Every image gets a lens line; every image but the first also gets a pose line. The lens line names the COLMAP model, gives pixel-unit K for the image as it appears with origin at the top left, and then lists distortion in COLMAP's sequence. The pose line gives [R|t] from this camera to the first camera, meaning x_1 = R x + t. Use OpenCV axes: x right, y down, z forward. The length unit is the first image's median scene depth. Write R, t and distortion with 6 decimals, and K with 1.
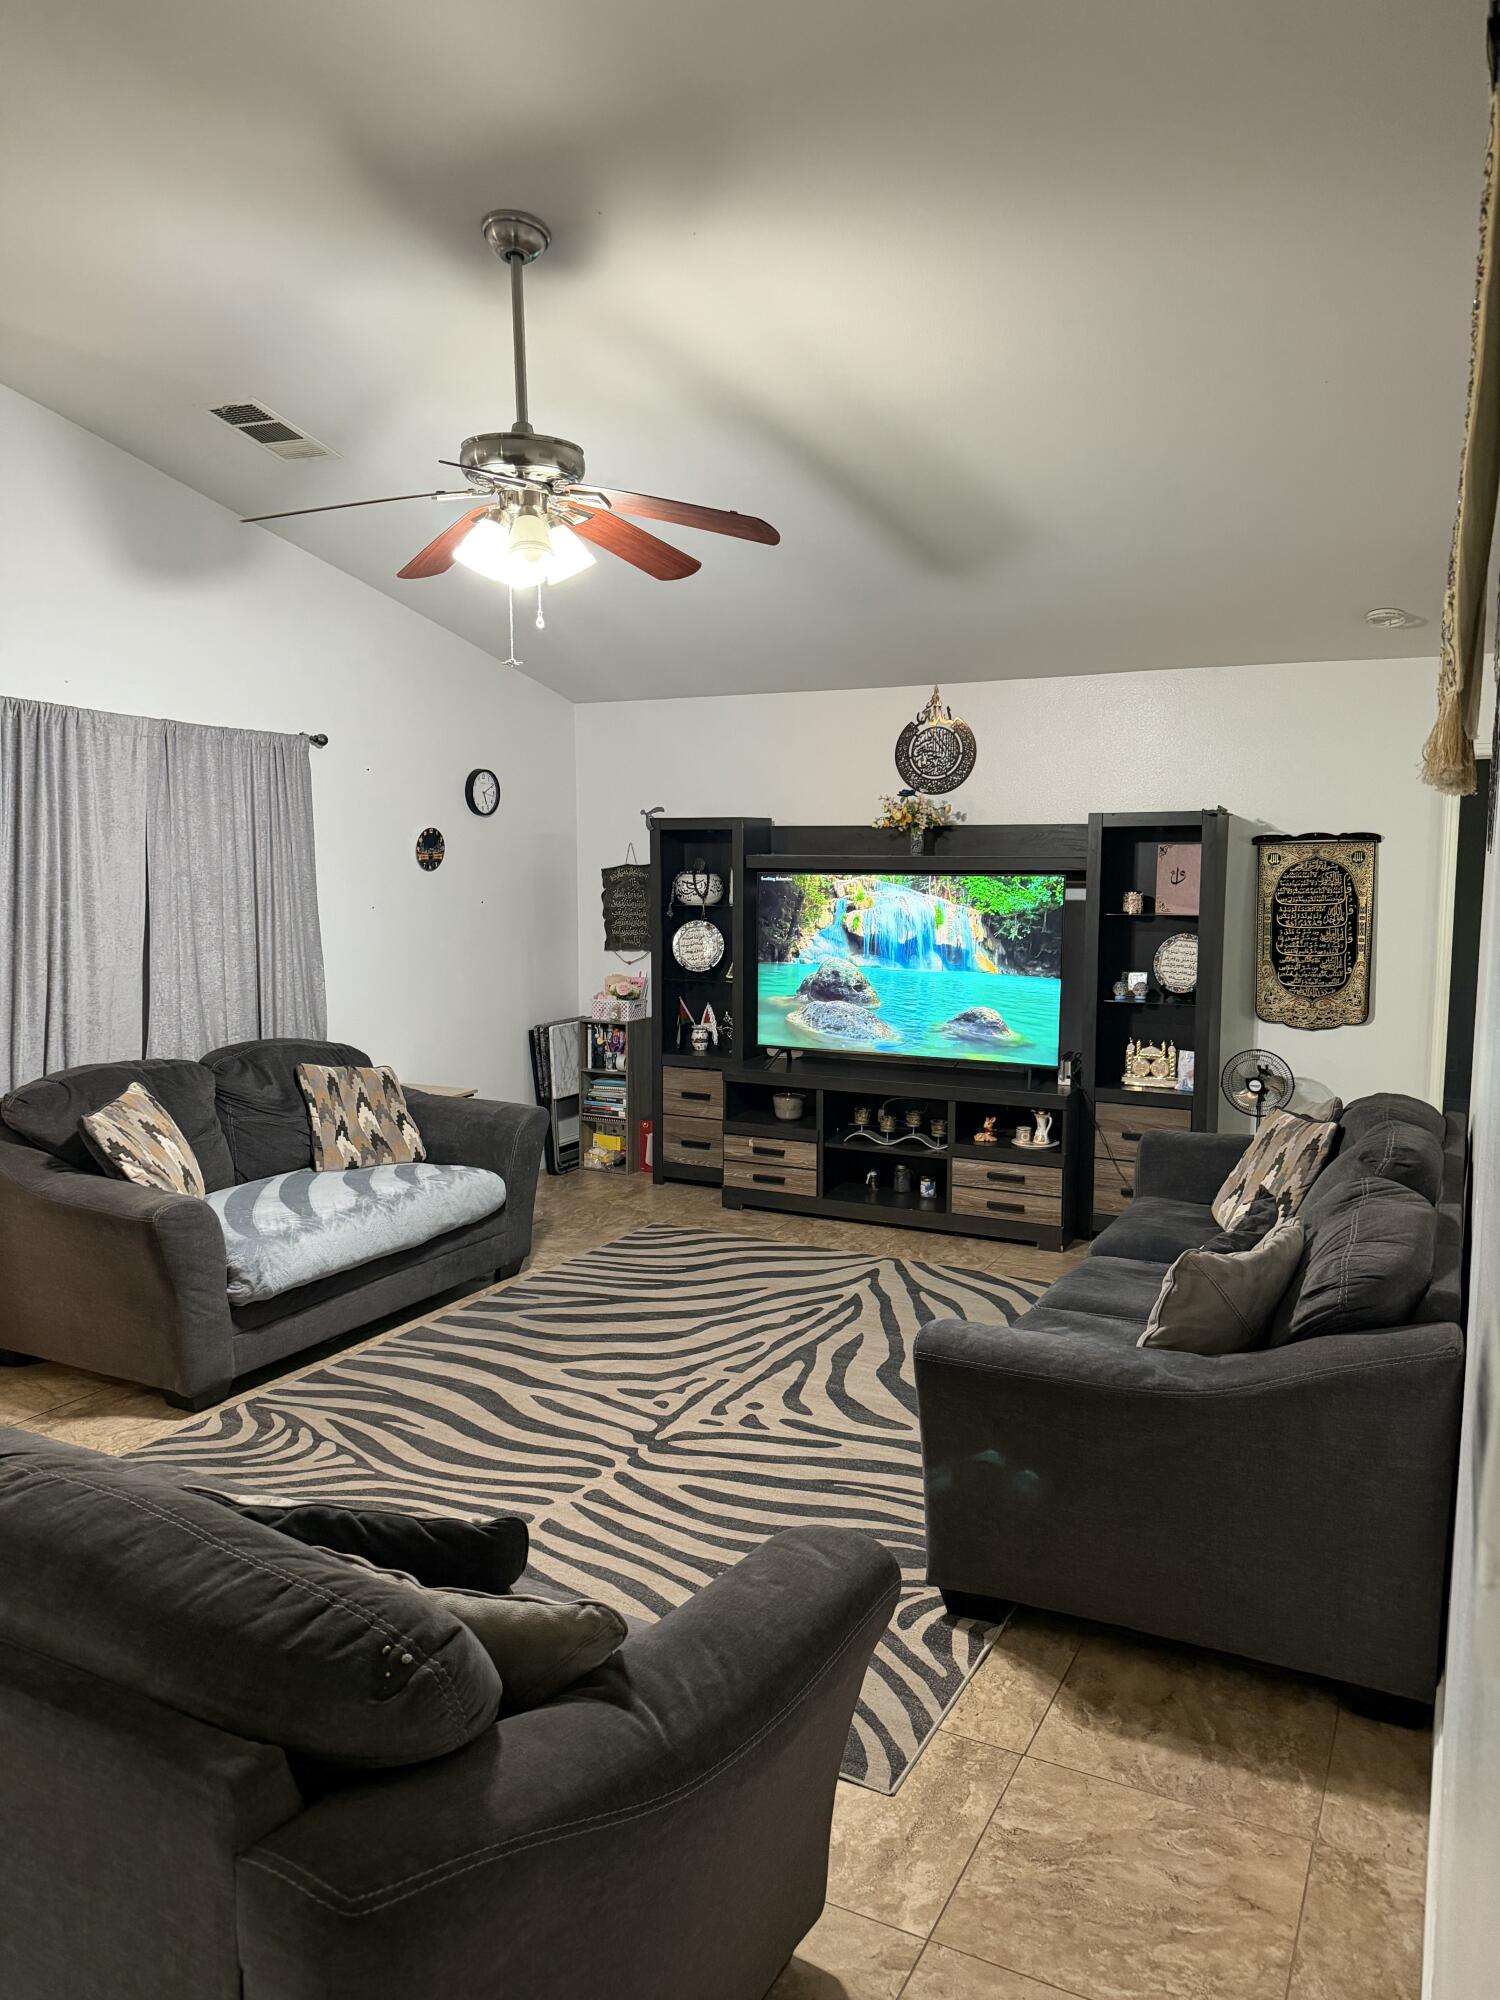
lens RADIAL K [[1414.6, 0, 761.9], [0, 1414.6, 1017.2], [0, 0, 1]] dist [0.085119, -0.062054]
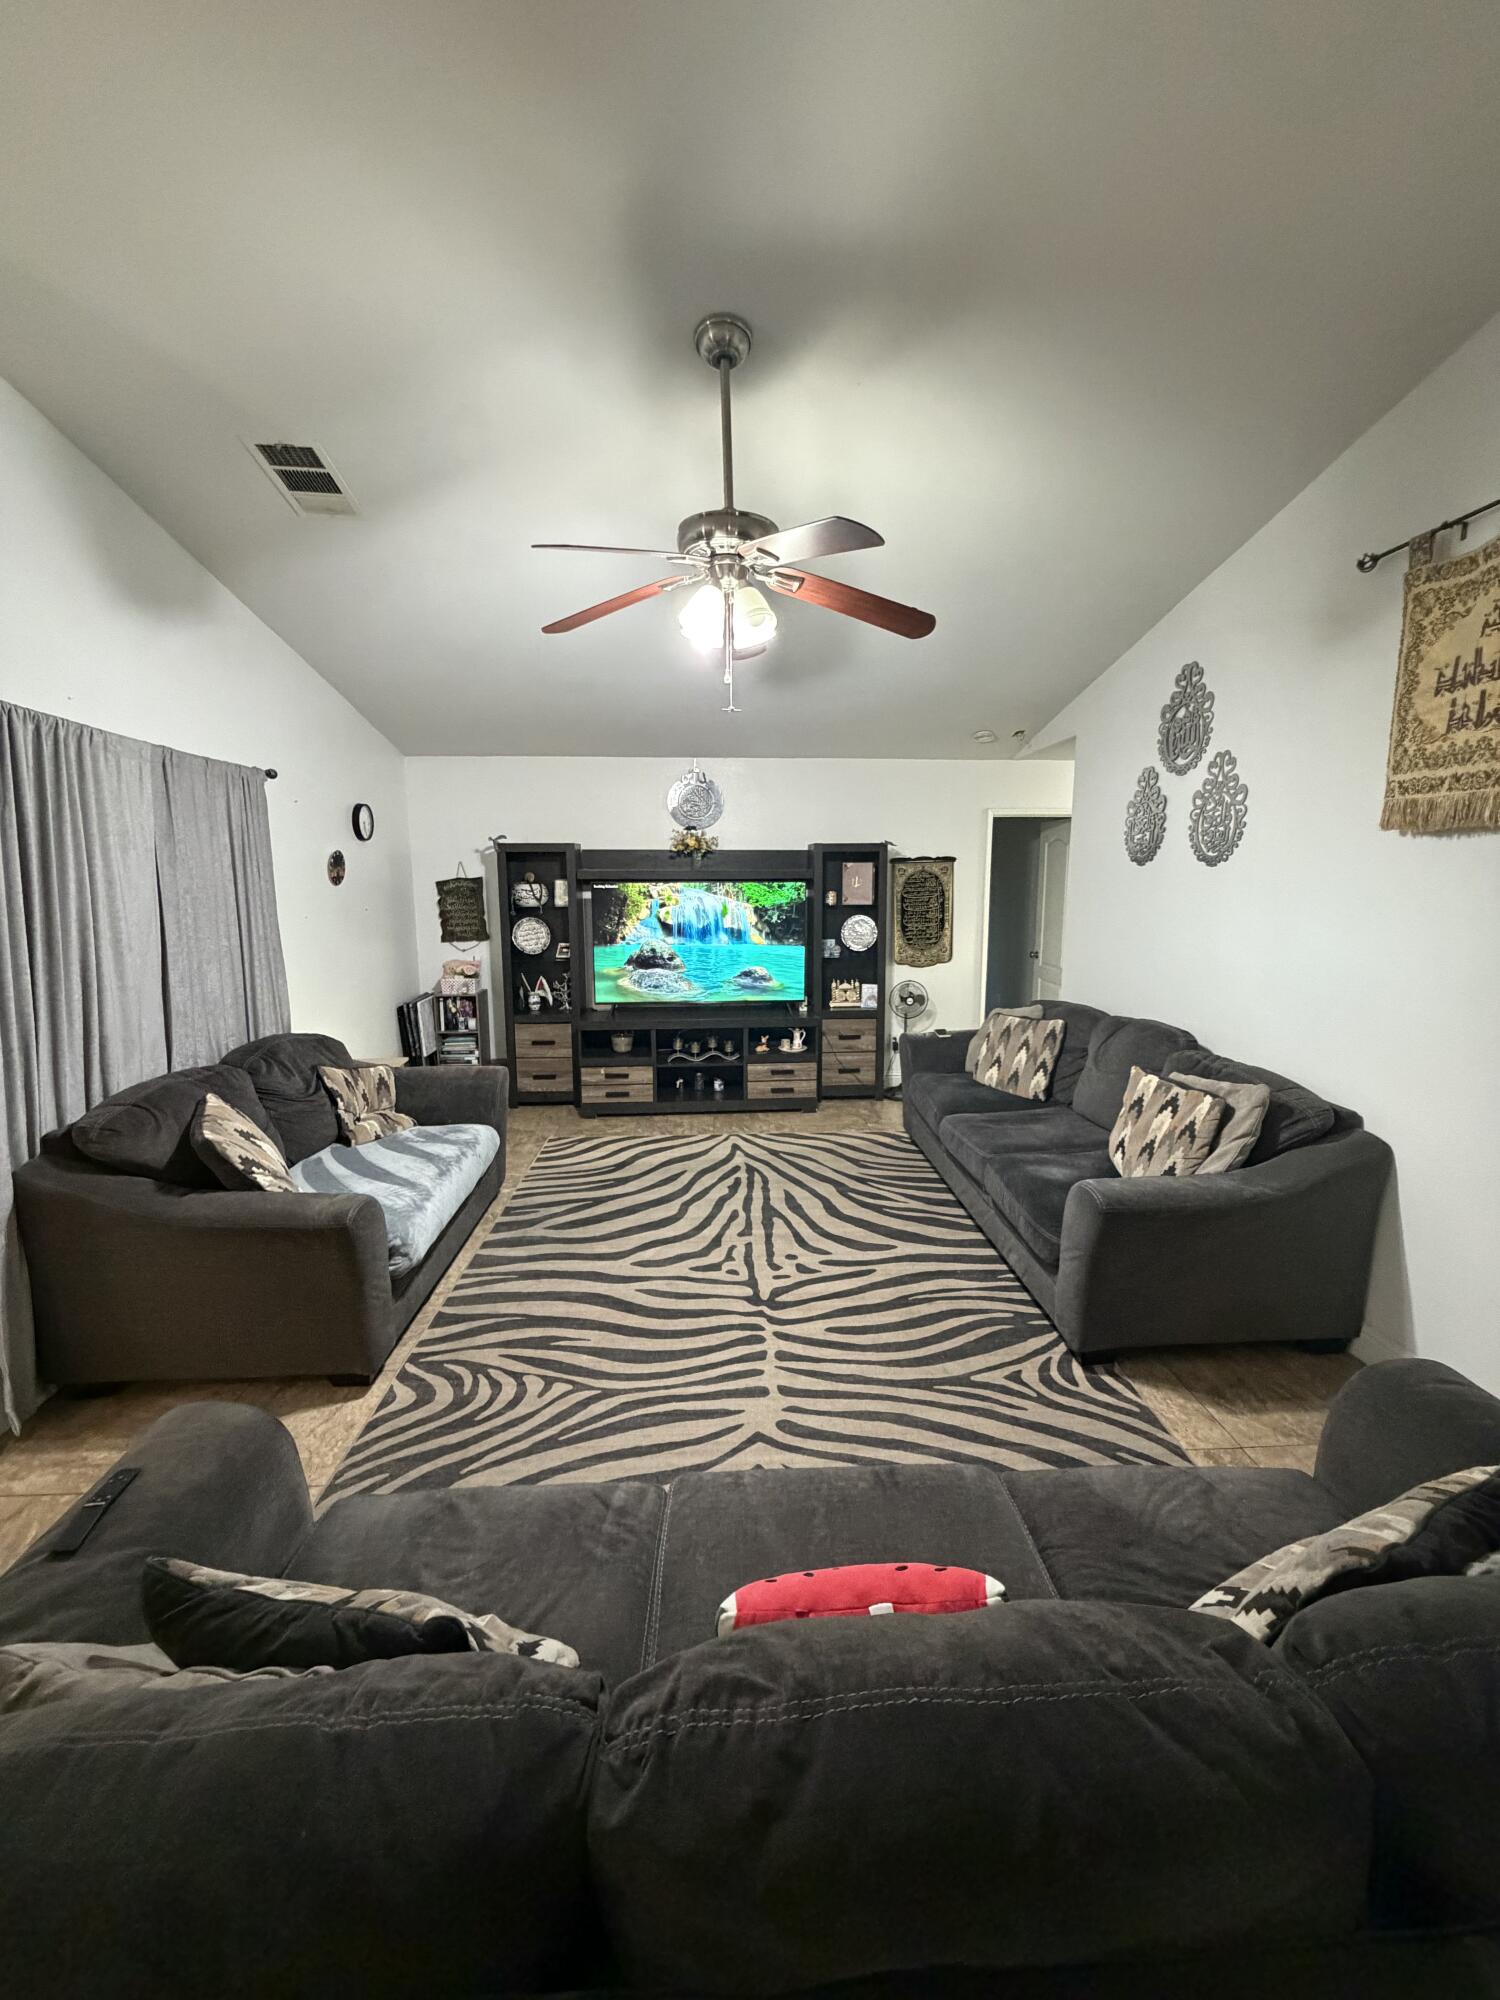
lens RADIAL K [[806.7, 0, 749.2], [0, 806.7, 1000.7], [0, 0, 1]] dist [0.006048, 0.000618]
pose [[0.863261, -0.087821, 0.497059, -0.316532], [0.064811, 0.995882, 0.063394, -0.028161], [-0.500580, -0.022510, 0.865398, 0.242889]]
